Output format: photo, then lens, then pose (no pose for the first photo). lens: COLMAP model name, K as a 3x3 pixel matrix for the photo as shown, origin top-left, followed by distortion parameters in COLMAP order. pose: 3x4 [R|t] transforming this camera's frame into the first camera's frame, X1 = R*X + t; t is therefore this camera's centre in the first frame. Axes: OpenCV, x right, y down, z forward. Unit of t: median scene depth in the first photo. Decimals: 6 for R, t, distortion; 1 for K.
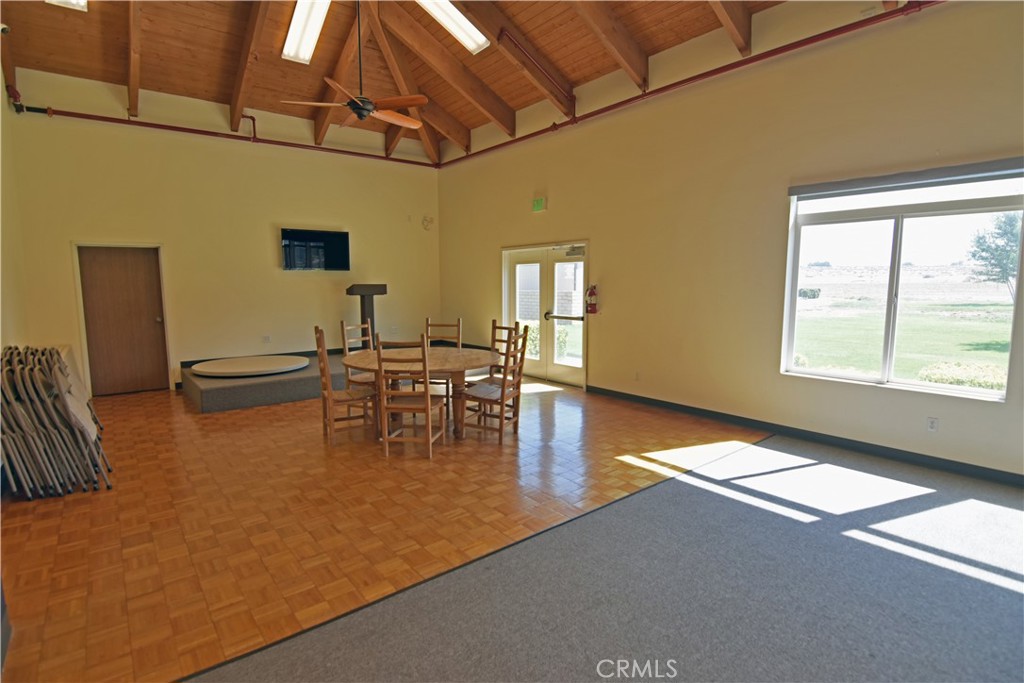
lens RADIAL K [[533.4, 0, 512.0], [0, 533.4, 341.5], [0, 0, 1]] dist [-0.002415, -0.000896]
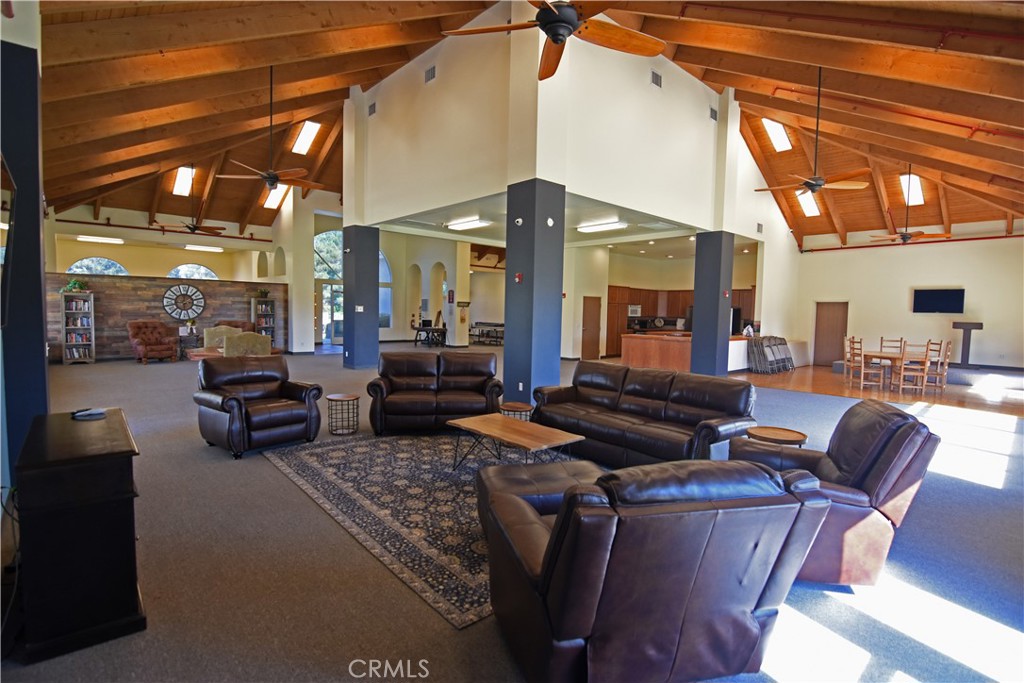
lens RADIAL K [[497.4, 0, 512.0], [0, 497.4, 341.5], [0, 0, 1]] dist [-0.002618, -0.000686]
pose [[0.036823, 0.064994, -0.997206, 1.225766], [-0.140440, 0.988316, 0.059229, 0.051853], [0.989404, 0.137867, 0.045521, -0.392691]]
